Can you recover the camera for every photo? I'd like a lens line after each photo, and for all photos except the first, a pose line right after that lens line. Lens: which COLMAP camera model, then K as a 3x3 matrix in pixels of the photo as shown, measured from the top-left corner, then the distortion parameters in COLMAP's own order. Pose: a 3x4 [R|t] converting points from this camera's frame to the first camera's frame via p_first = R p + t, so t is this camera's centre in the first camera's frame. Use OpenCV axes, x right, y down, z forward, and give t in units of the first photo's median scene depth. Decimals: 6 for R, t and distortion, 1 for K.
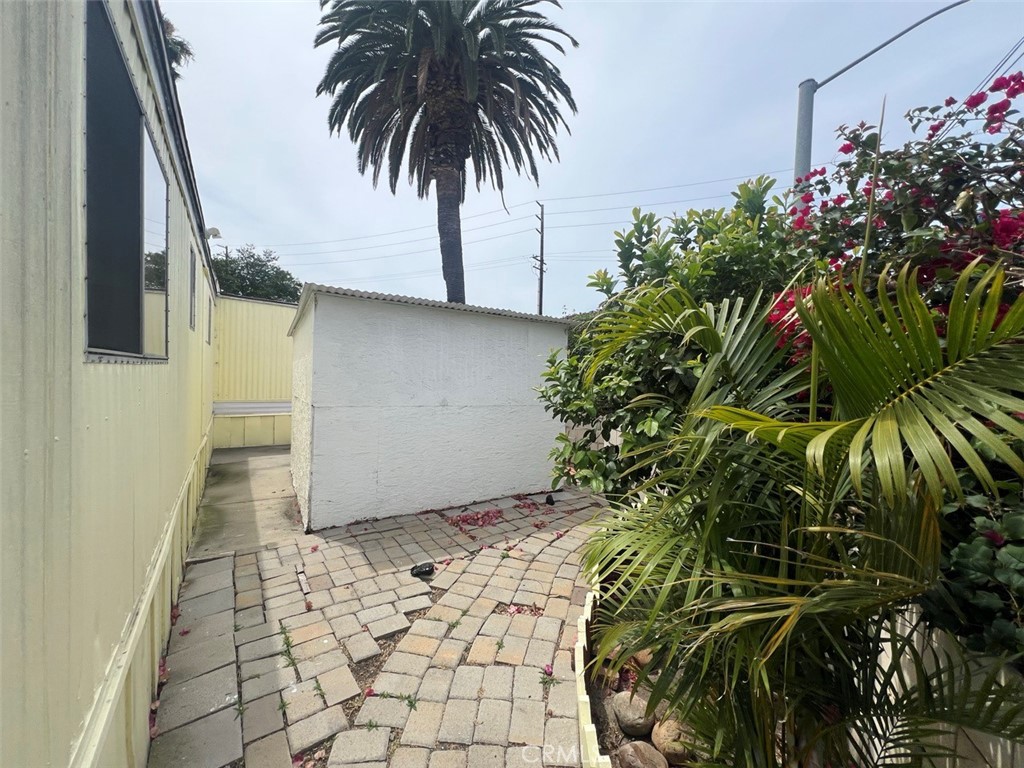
lens RADIAL K [[410.1, 0, 512.9], [0, 410.1, 383.0], [0, 0, 1]] dist [0.002637, -0.001043]
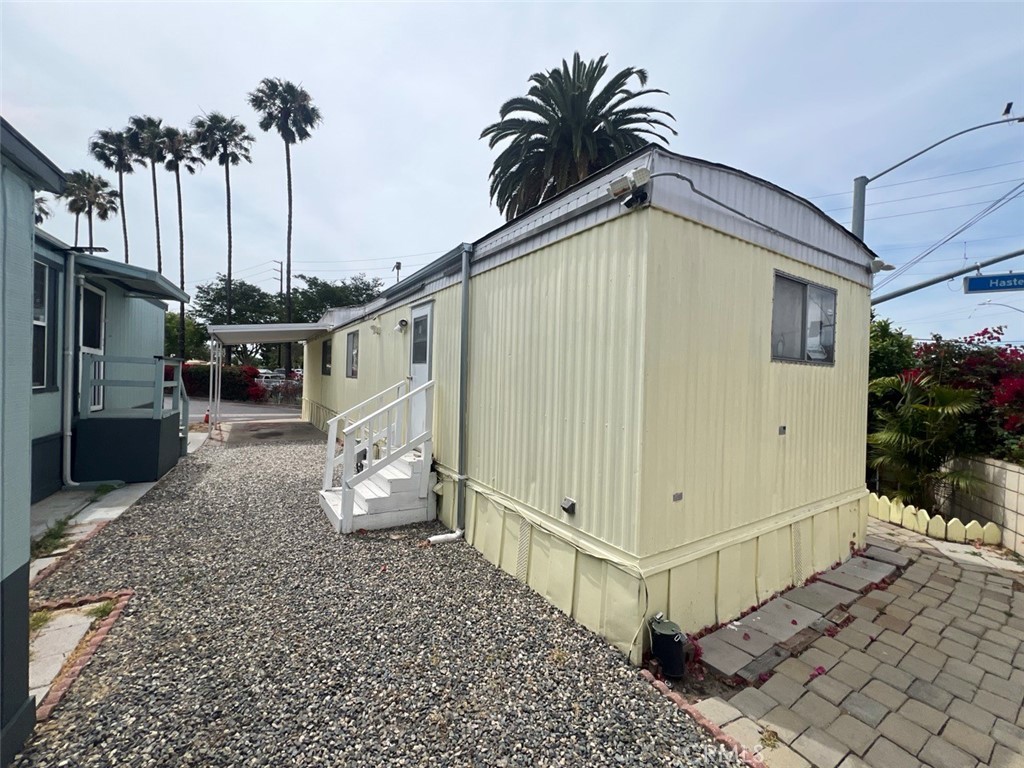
lens RADIAL K [[410.1, 0, 510.5], [0, 410.1, 381.8], [0, 0, 1]] dist [0.002637, -0.001043]
pose [[0.999587, 0.003268, -0.028538, -0.352581], [-0.003723, 0.999867, -0.015906, -0.010206], [0.028482, 0.016006, 0.999466, -0.343588]]
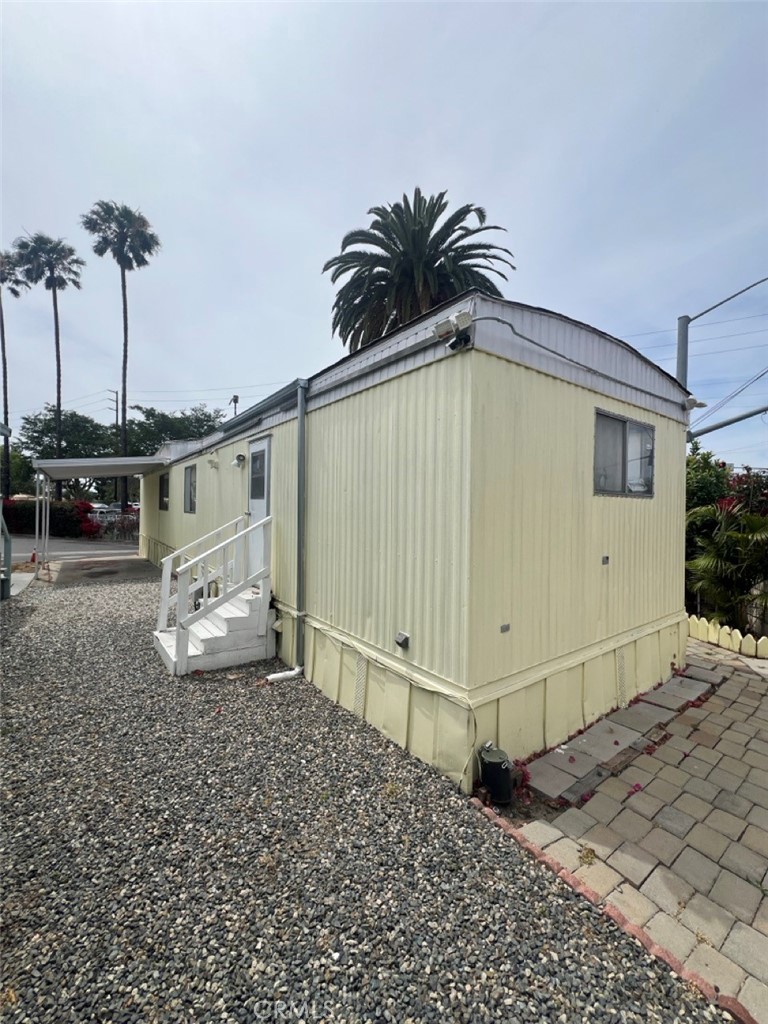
lens RADIAL K [[410.1, 0, 388.6], [0, 410.1, 511.4], [0, 0, 1]] dist [0.002637, -0.001043]
pose [[0.998986, -0.010675, 0.043744, -0.343781], [0.011504, 0.999758, -0.018736, -0.013464], [-0.043534, 0.019220, 0.998867, -0.346211]]
